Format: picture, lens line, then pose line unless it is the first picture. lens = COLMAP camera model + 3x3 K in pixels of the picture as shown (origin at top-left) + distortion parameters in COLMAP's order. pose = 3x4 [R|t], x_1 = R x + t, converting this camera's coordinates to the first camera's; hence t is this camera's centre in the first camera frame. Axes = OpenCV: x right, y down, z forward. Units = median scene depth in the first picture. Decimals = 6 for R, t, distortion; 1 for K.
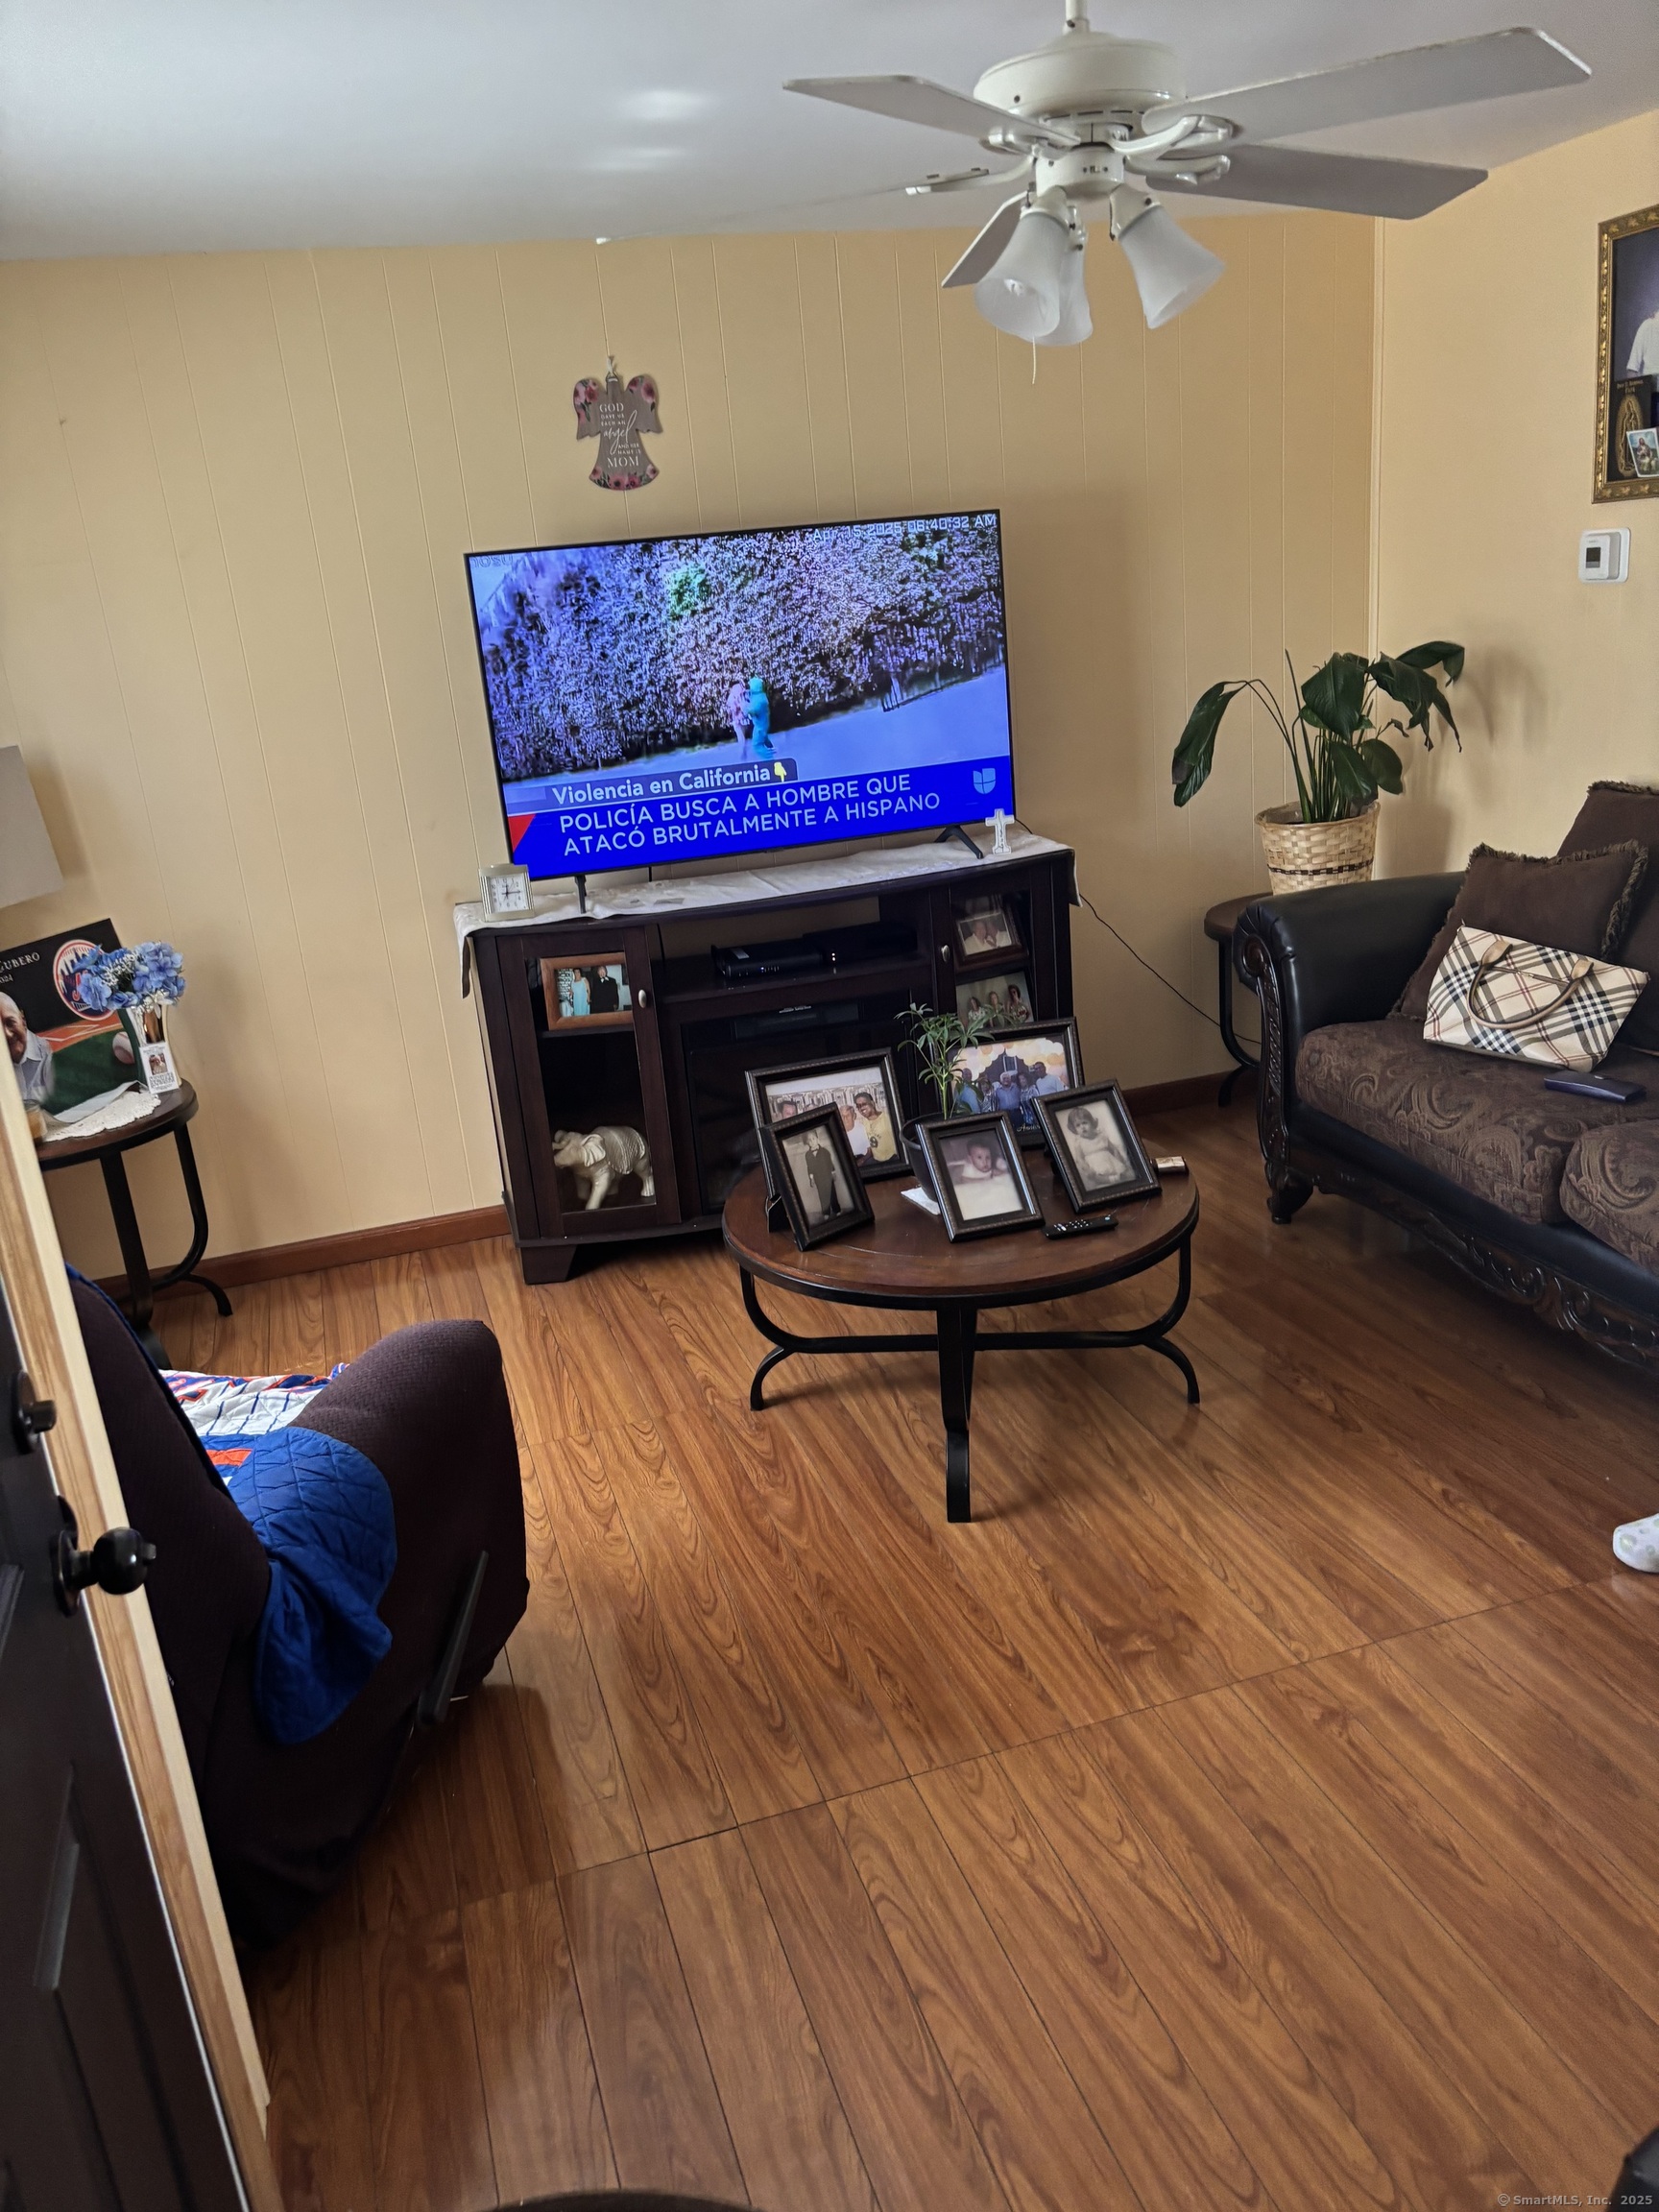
lens RADIAL K [[1677.1, 0, 827.6], [0, 1677.1, 1100.7], [0, 0, 1]] dist [0.038690, -0.029522]
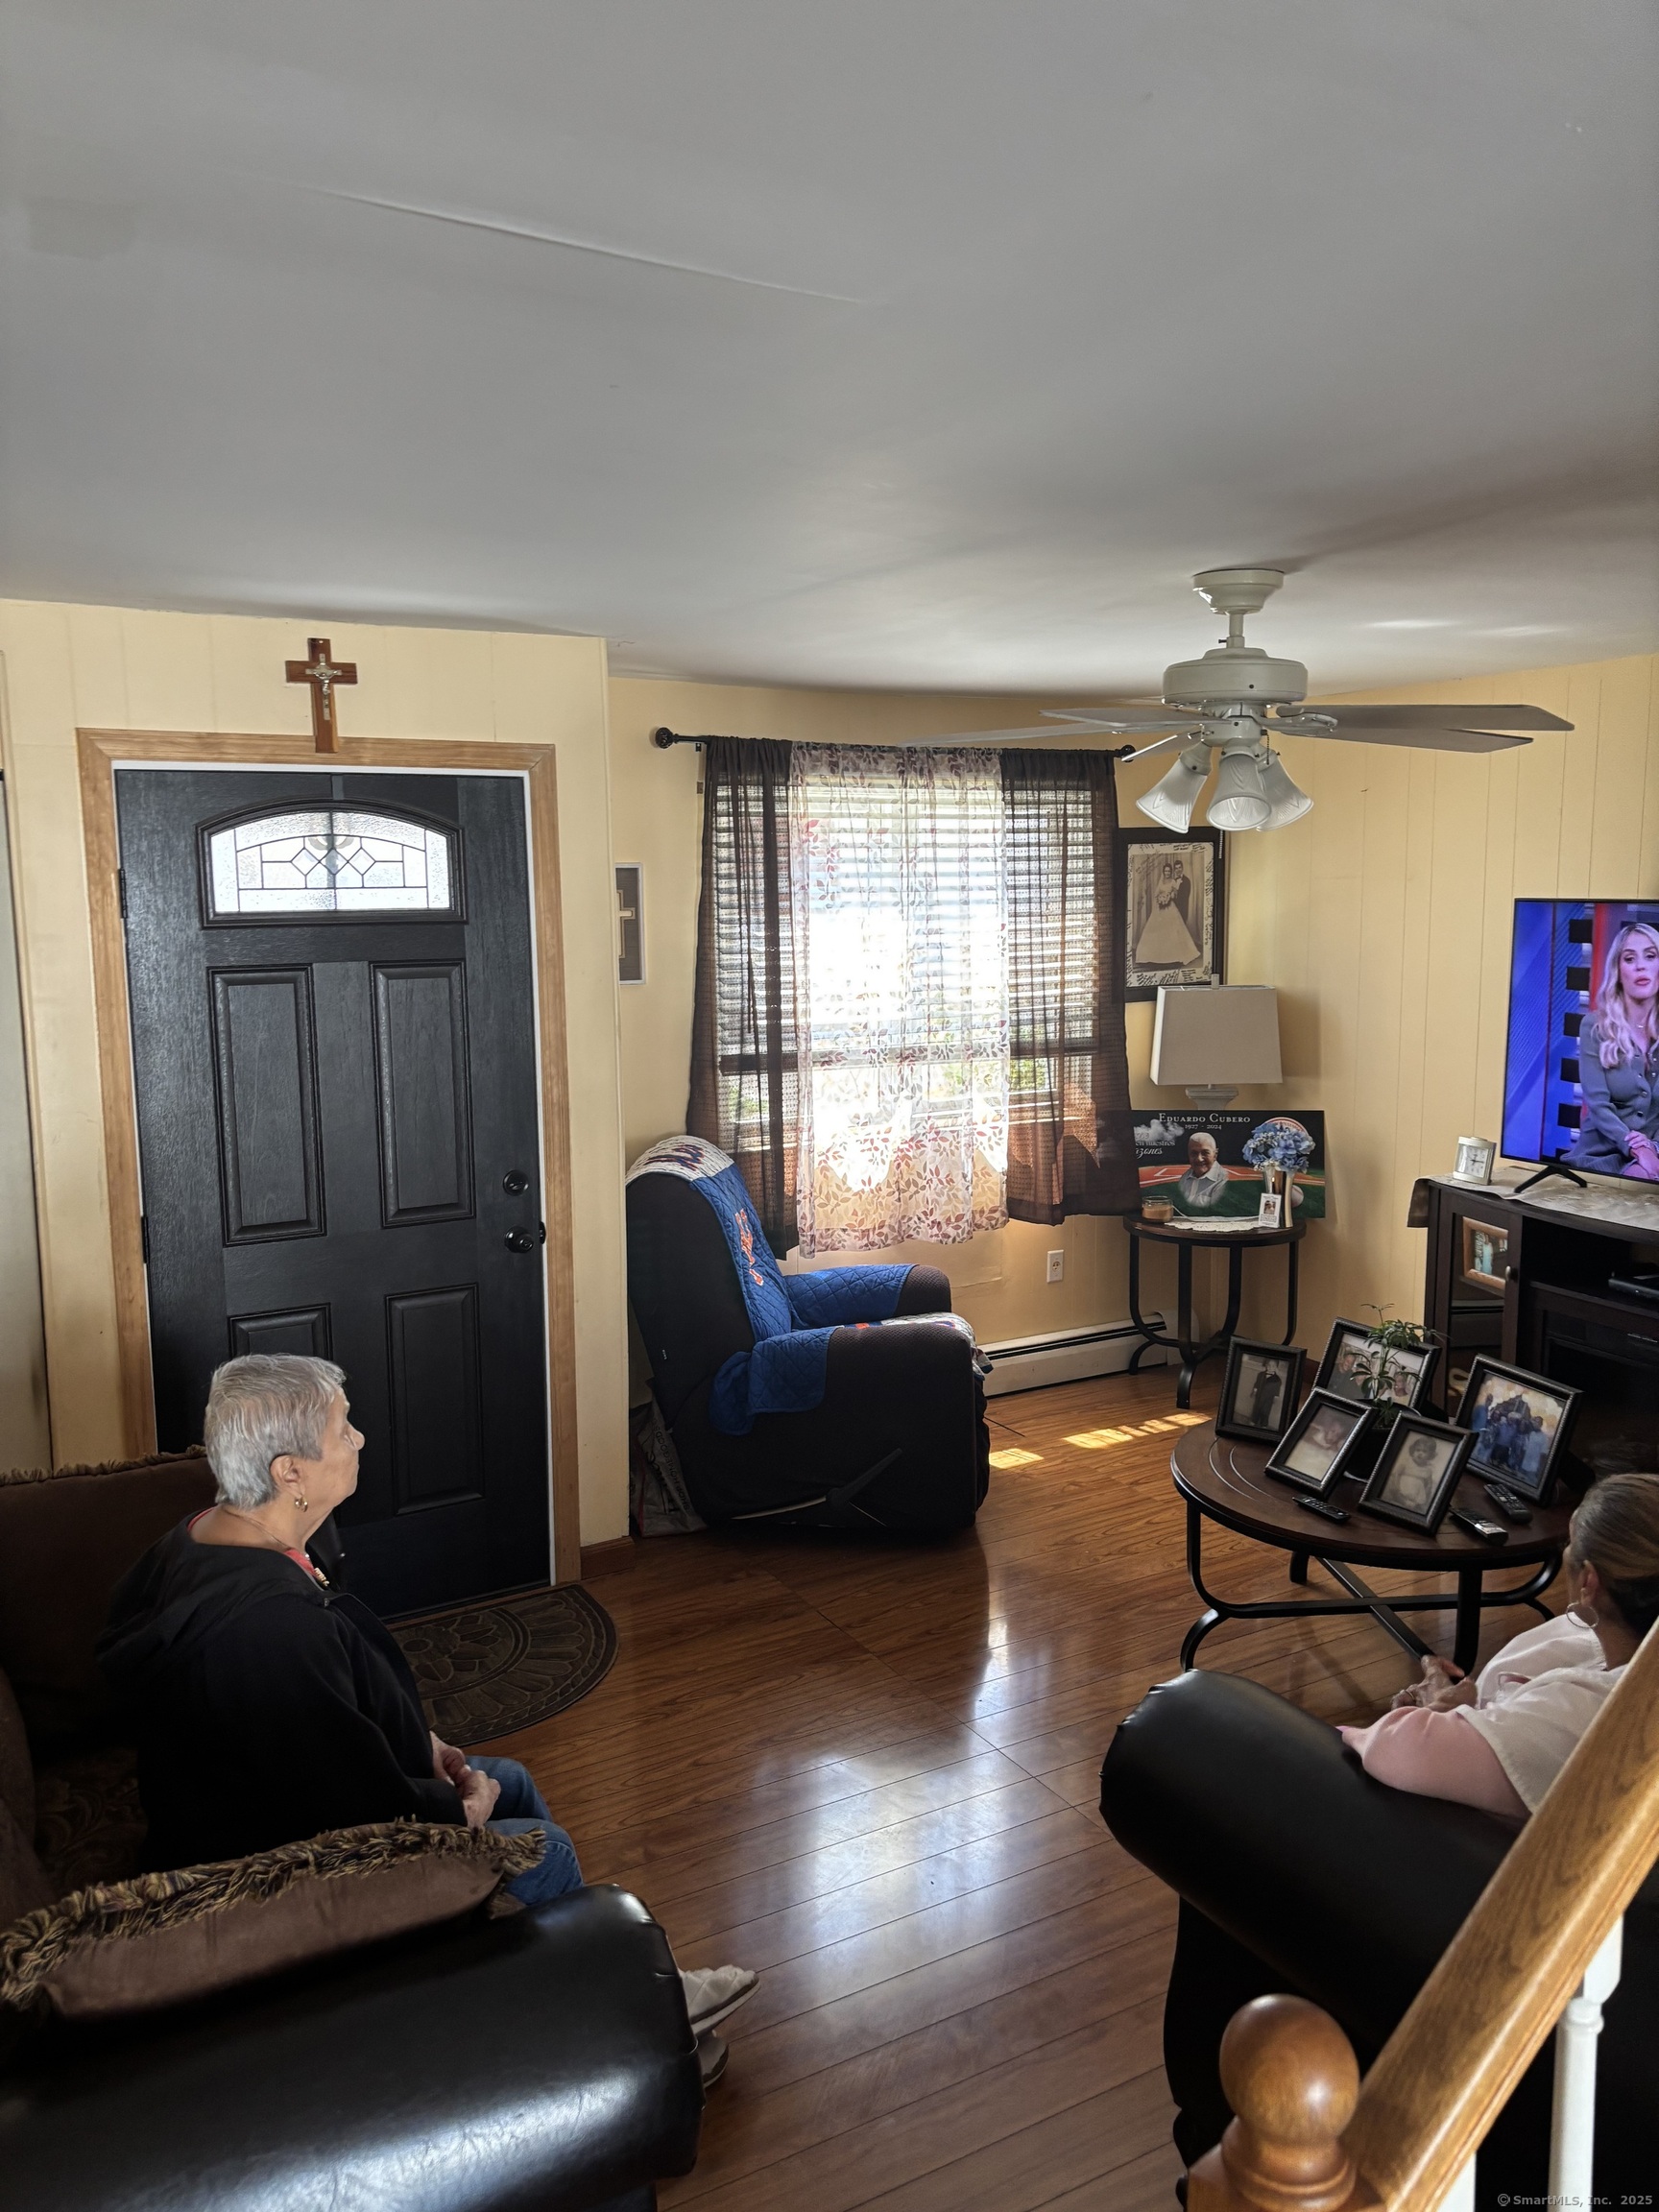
lens RADIAL K [[1677.1, 0, 829.1], [0, 1677.1, 1108.6], [0, 0, 1]] dist [0.038690, -0.029522]
pose [[0.213978, 0.219333, -0.951896, 0.994624], [-0.305874, 0.940506, 0.147951, -0.224887], [0.927715, 0.259502, 0.268336, 0.255208]]
